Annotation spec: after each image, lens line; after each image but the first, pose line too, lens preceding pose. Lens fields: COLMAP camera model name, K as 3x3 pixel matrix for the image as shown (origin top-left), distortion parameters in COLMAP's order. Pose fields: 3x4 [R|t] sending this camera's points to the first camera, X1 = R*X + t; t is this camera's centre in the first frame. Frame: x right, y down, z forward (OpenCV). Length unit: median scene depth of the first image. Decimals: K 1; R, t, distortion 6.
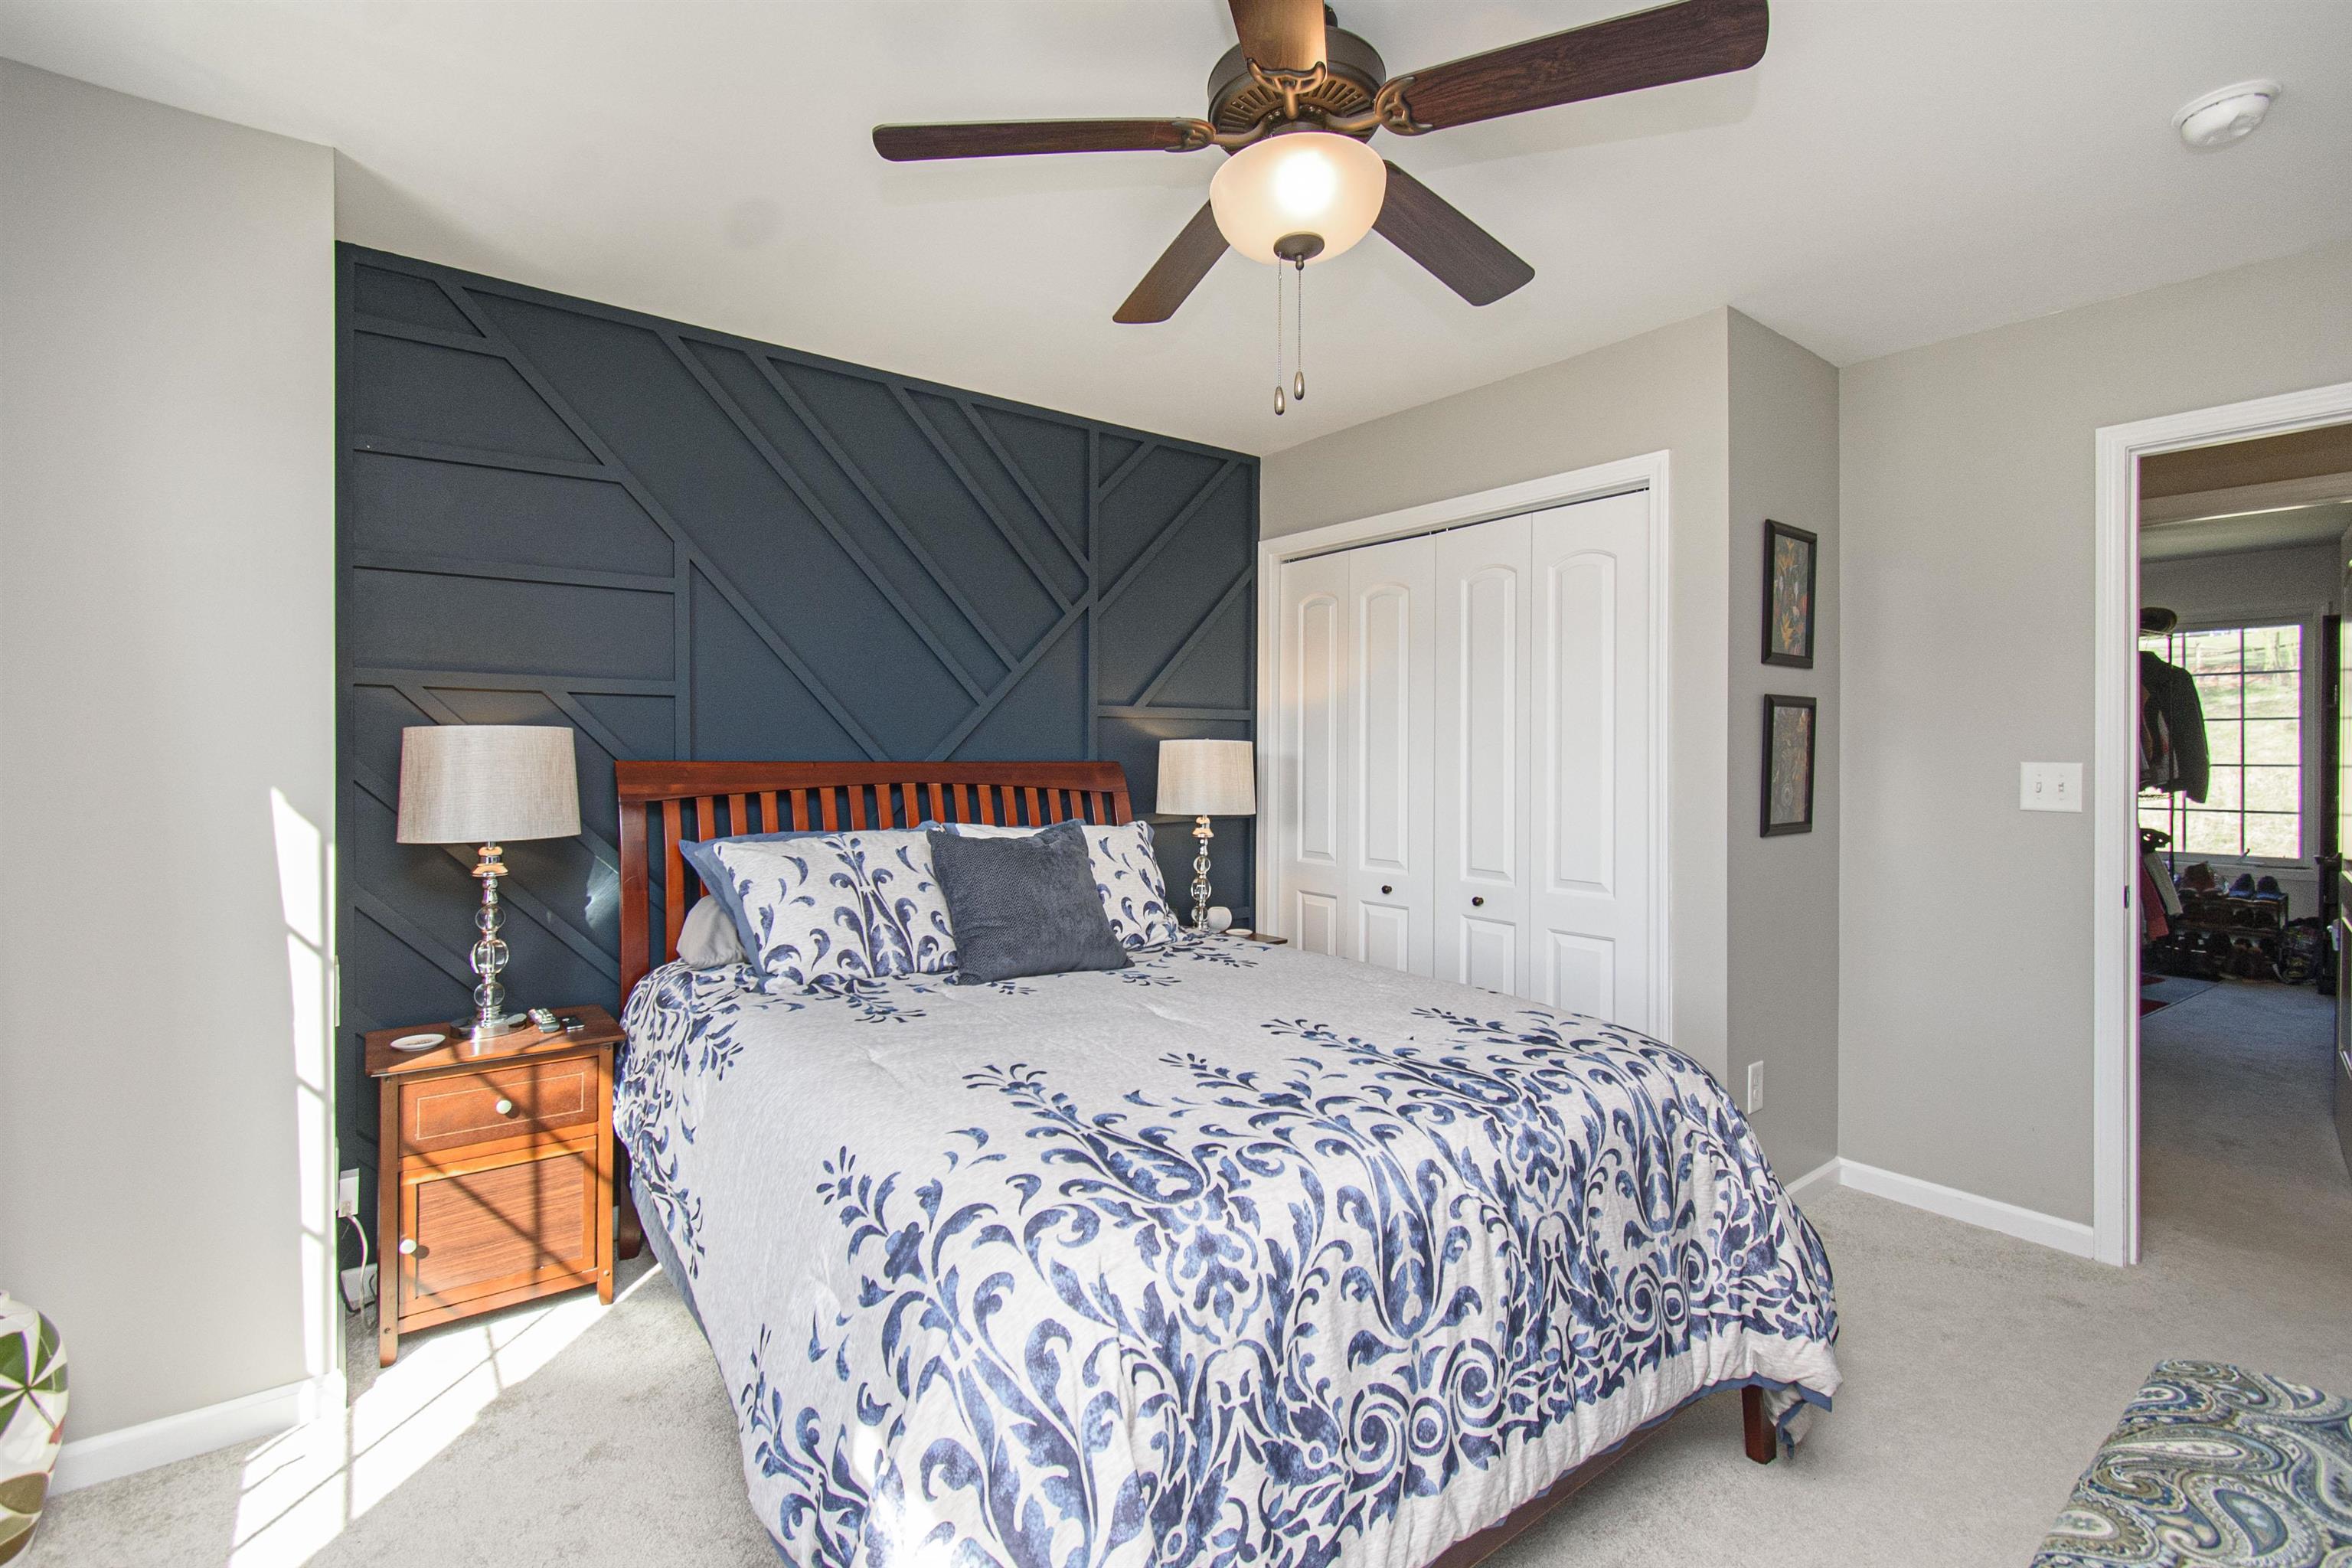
lens RADIAL K [[1054.7, 0, 1156.4], [0, 1054.7, 742.2], [0, 0, 1]] dist [0.001952, 0.000046]
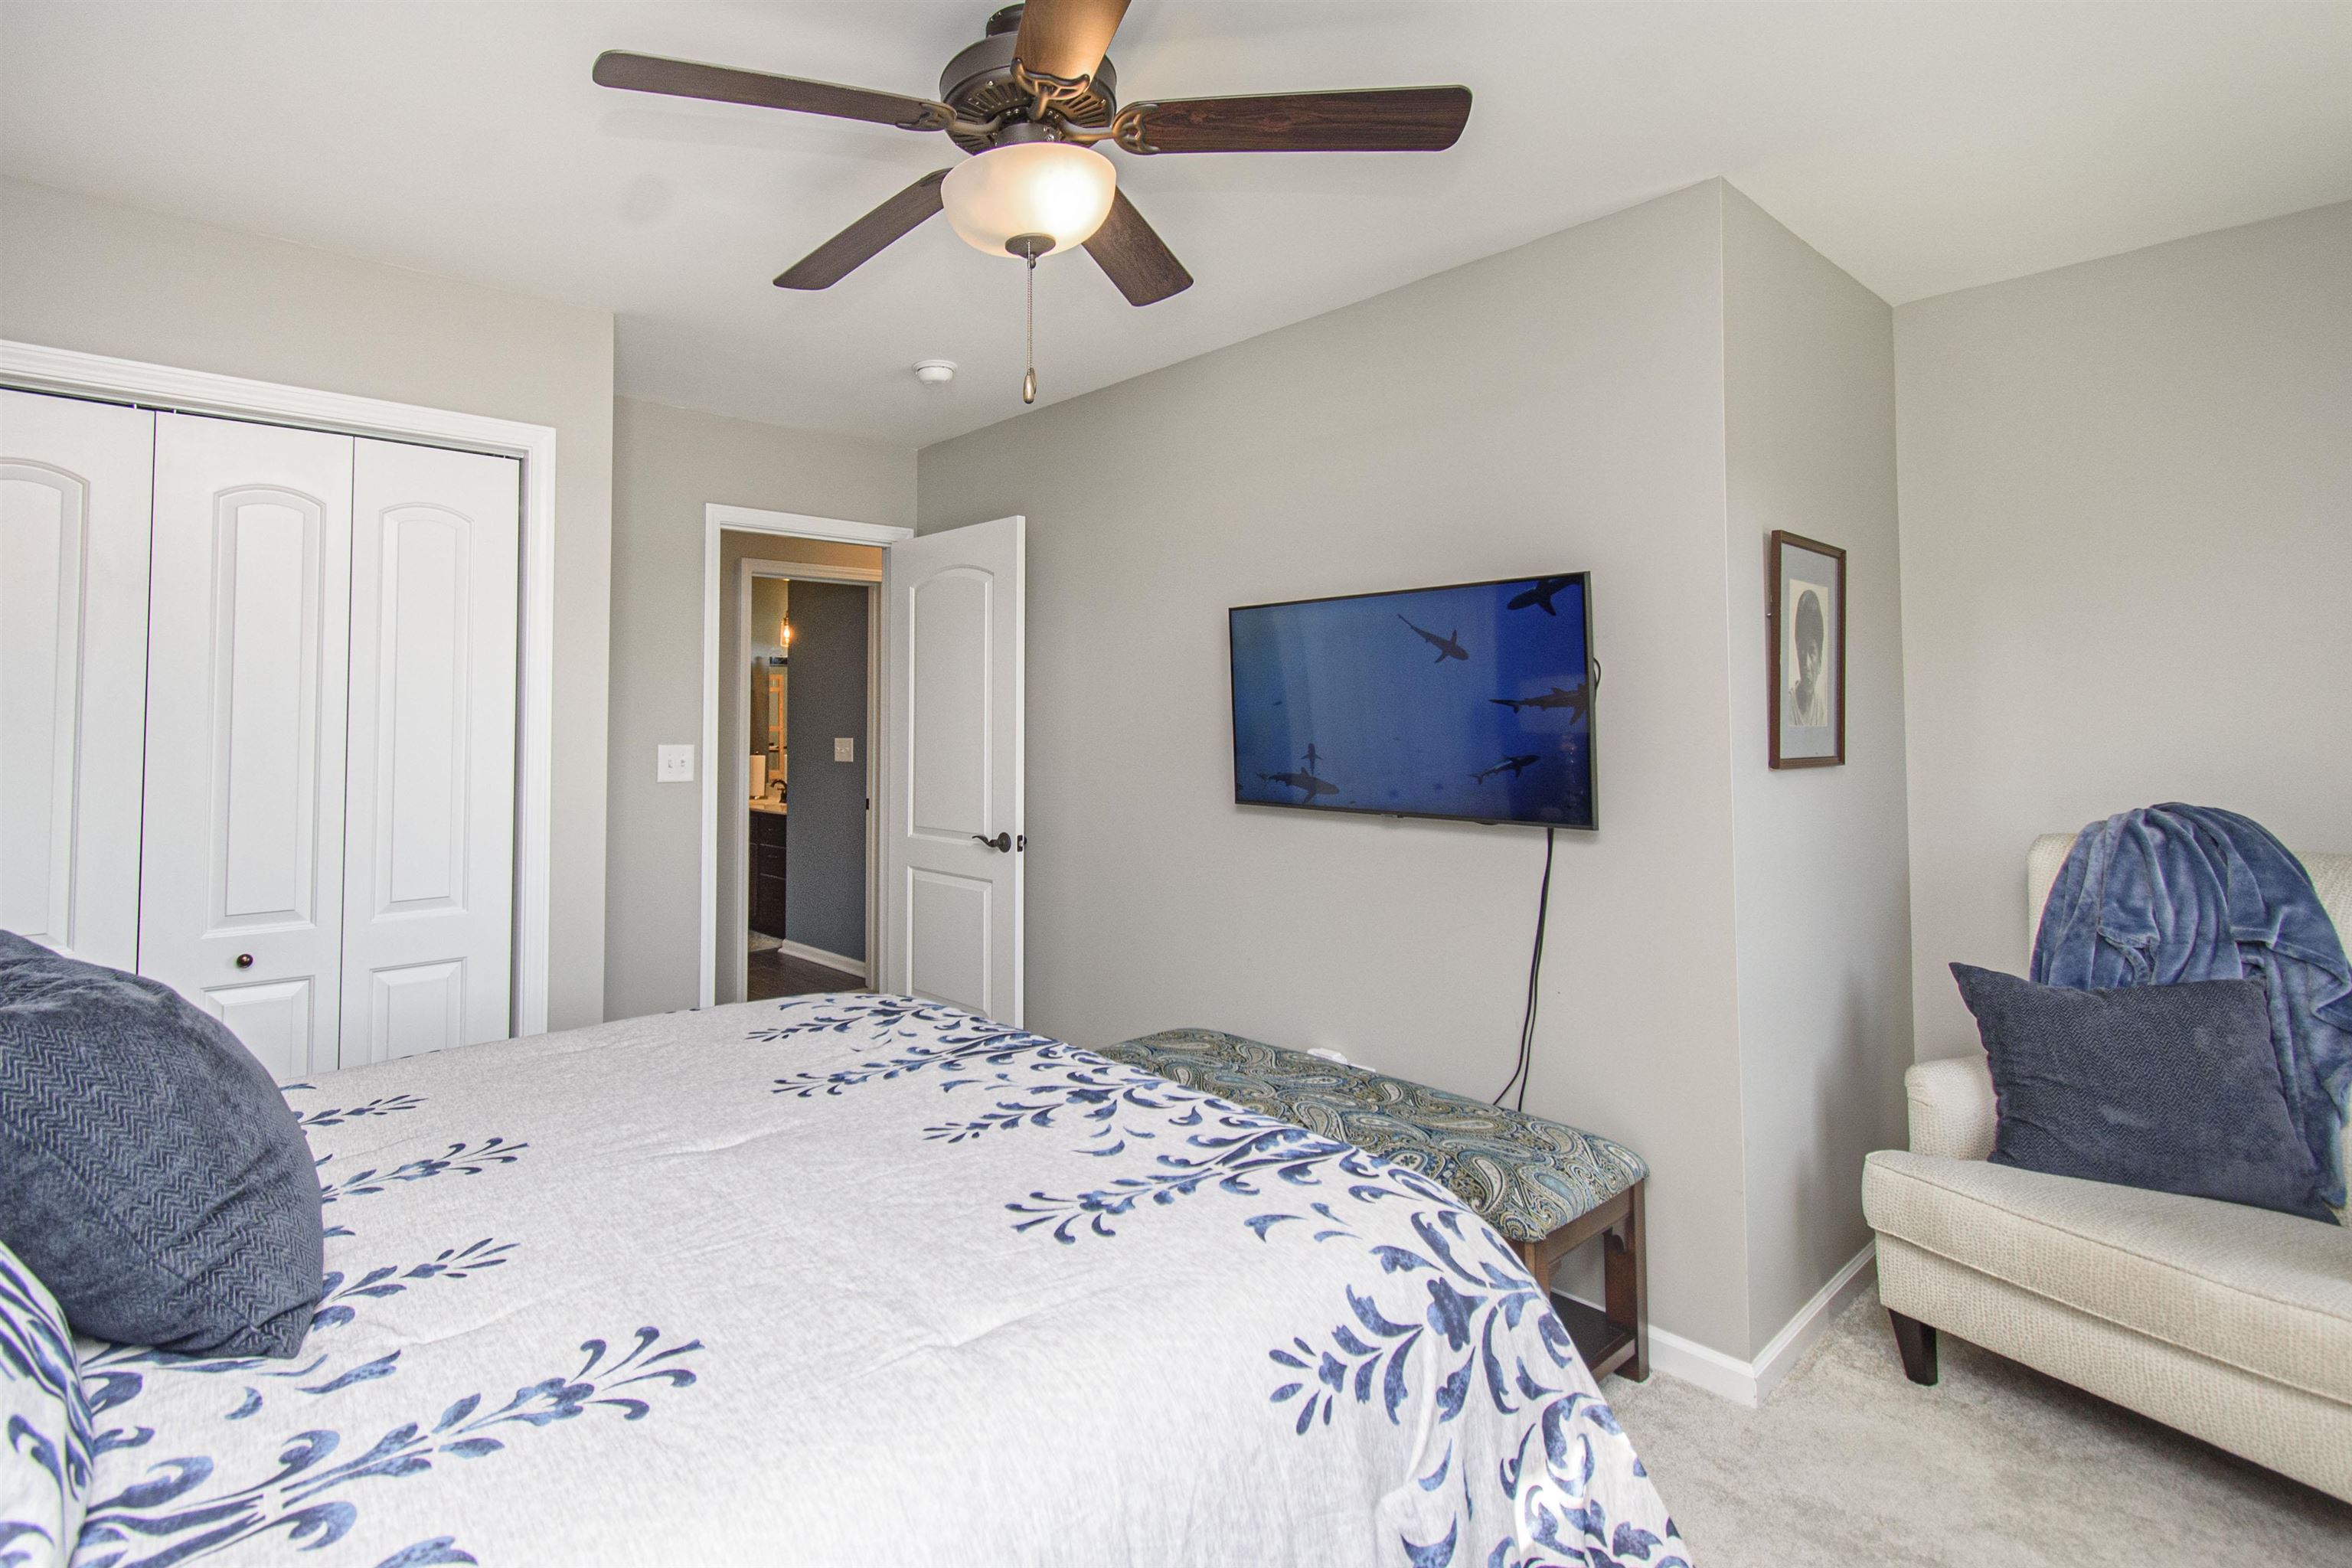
lens RADIAL K [[1054.7, 0, 1156.4], [0, 1054.7, 742.2], [0, 0, 1]] dist [0.001952, 0.000046]
pose [[-0.067458, -0.016435, 0.997587, -0.907006], [-0.001056, 0.999865, 0.016401, 0.004468], [-0.997722, 0.000053, -0.067467, 1.095229]]
